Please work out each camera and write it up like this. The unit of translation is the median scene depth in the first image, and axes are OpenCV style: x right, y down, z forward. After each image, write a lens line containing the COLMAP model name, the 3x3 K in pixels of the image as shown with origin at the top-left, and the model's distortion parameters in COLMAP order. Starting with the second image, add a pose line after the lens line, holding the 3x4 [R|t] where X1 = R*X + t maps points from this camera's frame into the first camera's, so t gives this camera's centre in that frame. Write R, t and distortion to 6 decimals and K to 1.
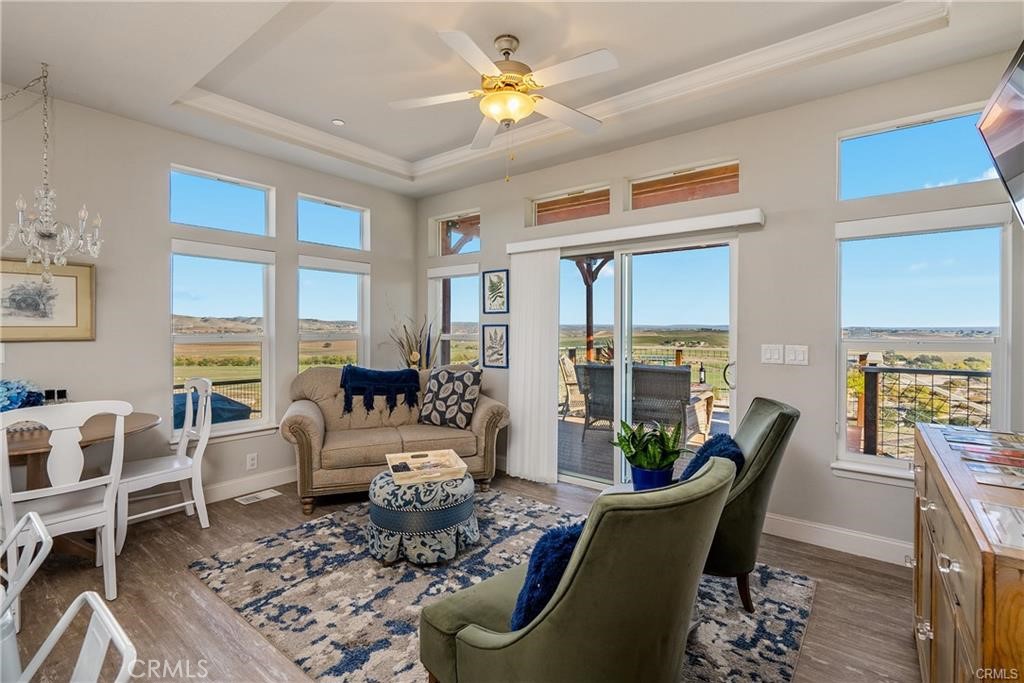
lens RADIAL K [[468.1, 0, 507.7], [0, 468.1, 336.2], [0, 0, 1]] dist [0.041520, -0.000750]
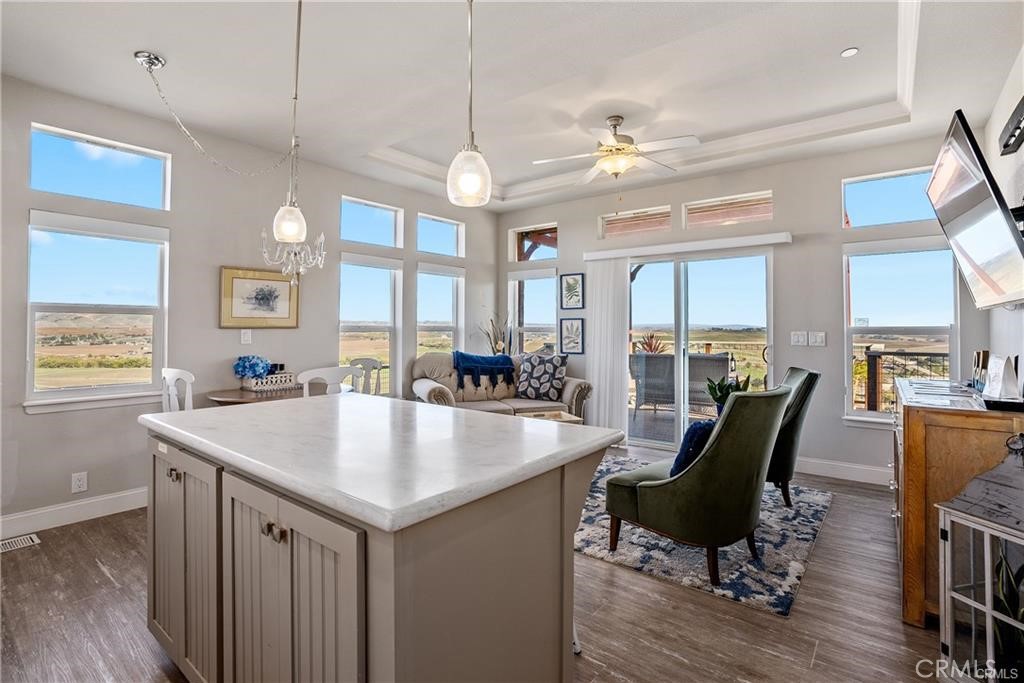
lens RADIAL K [[468.1, 0, 542.0], [0, 468.1, 324.4], [0, 0, 1]] dist [0.041520, -0.000750]
pose [[0.999379, -0.000690, 0.035236, -0.165747], [0.001437, 0.999774, -0.021188, 0.018641], [-0.035214, 0.021225, 0.999154, -0.243945]]
